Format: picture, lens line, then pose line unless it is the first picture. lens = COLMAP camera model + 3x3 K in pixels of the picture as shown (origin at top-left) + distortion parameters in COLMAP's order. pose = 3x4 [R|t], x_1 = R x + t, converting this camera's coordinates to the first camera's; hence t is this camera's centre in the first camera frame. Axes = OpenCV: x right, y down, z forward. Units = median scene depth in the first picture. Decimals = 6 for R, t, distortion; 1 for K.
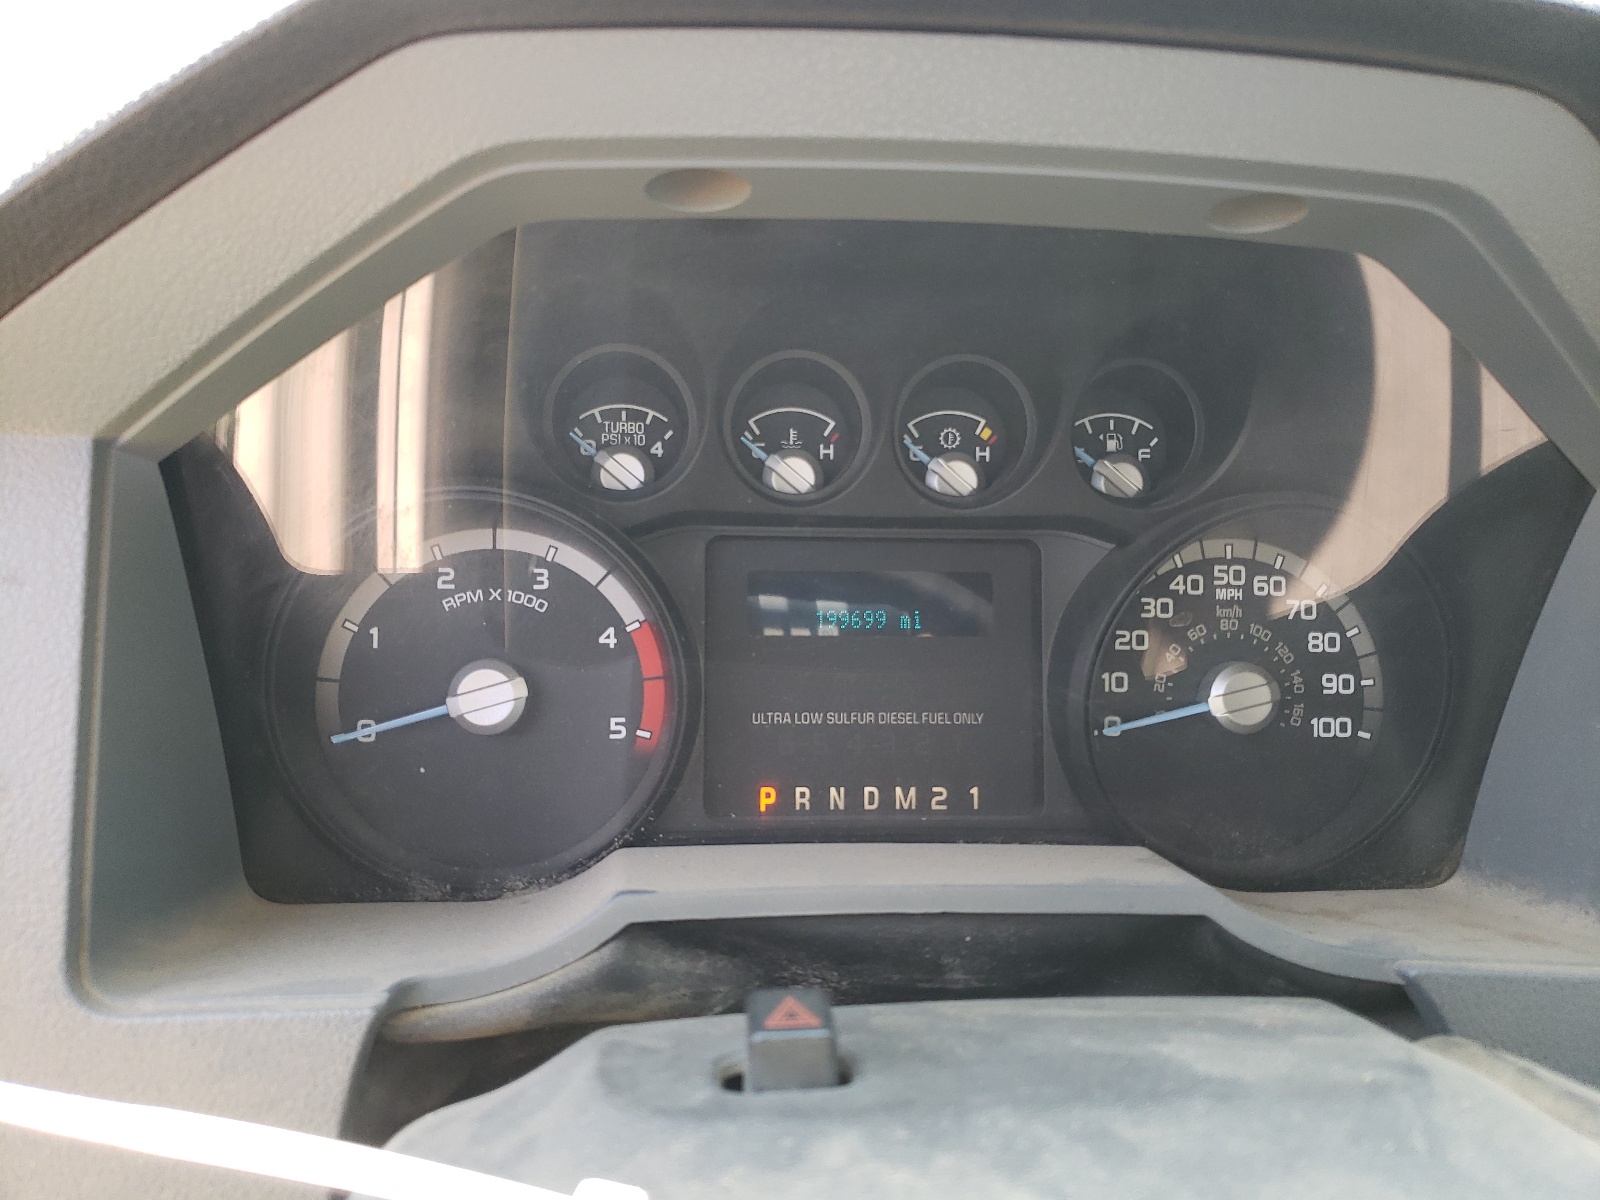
lens RADIAL K [[1236.1, 0, 801.1], [0, 1236.1, 602.7], [0, 0, 1]] dist [-0.004408, -0.001808]
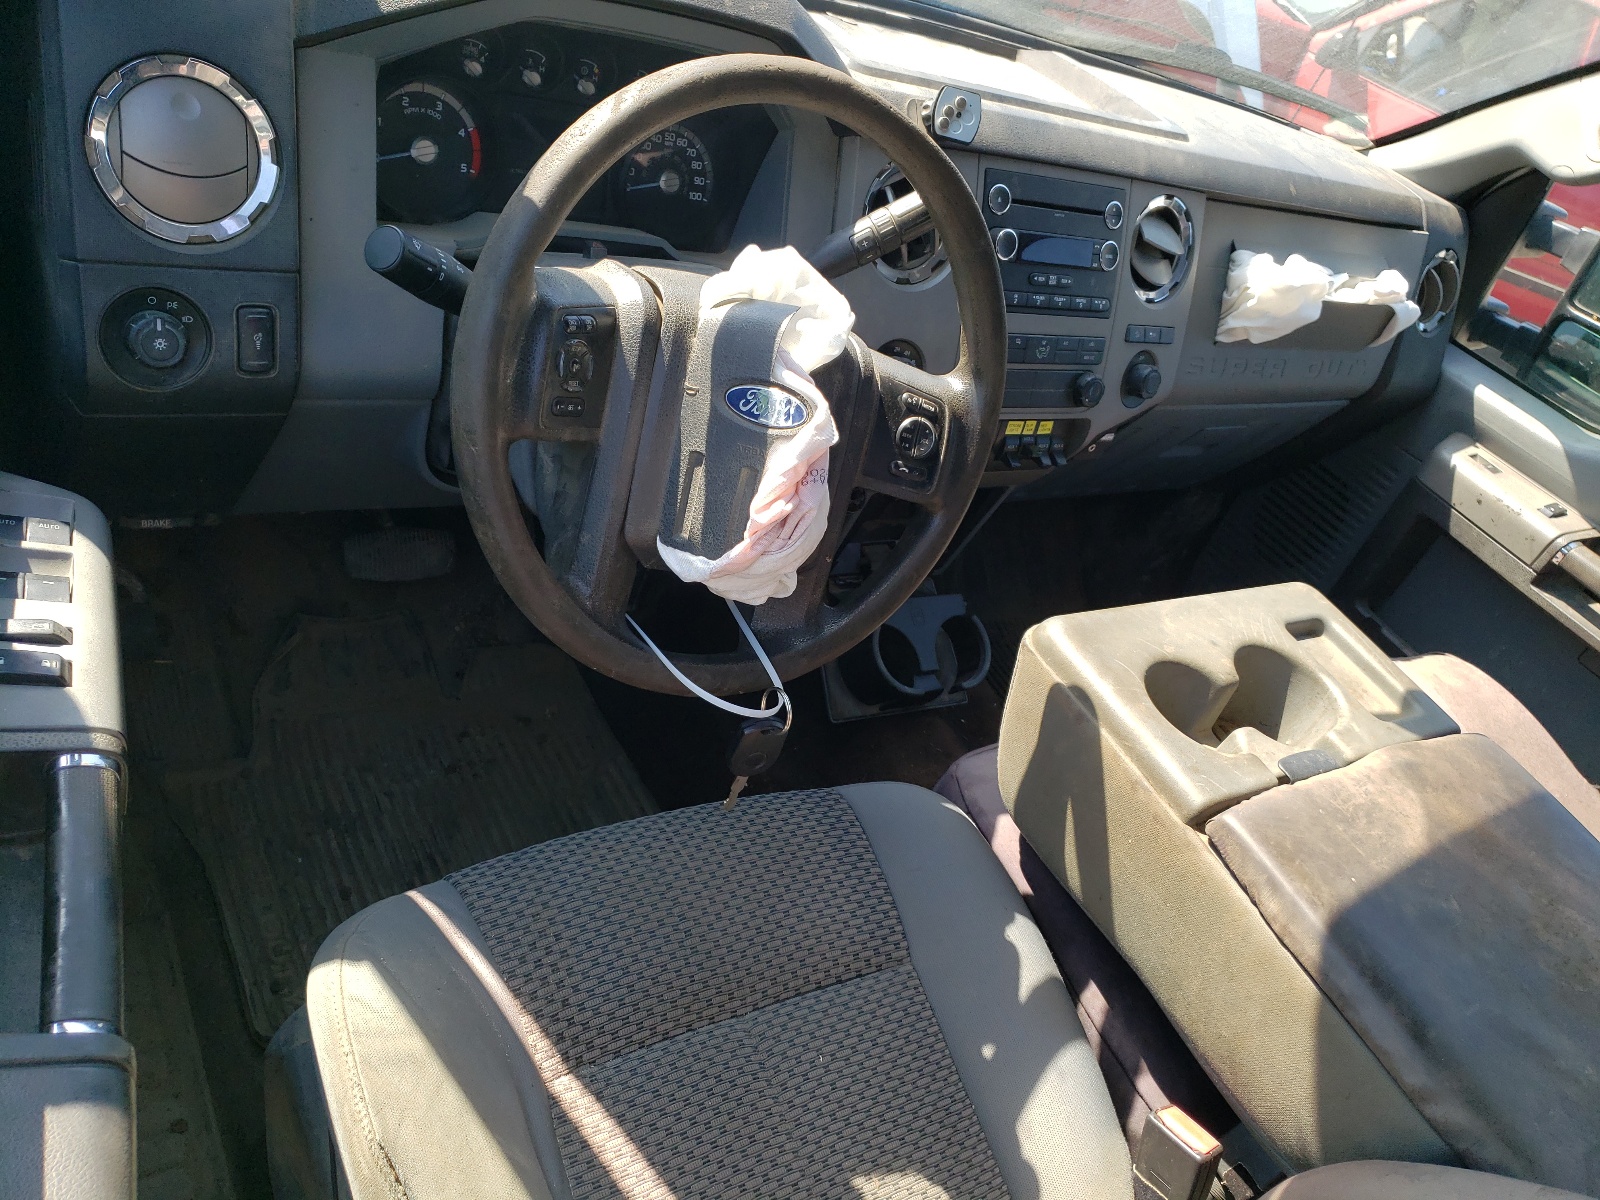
lens RADIAL K [[1236.1, 0, 800.2], [0, 1236.1, 599.5], [0, 0, 1]] dist [-0.004408, -0.001808]
pose [[0.847023, -0.067312, 0.527278, -1.015047], [-0.140134, 0.928582, 0.343653, -0.054554], [-0.512753, -0.364971, 0.777097, -1.833691]]
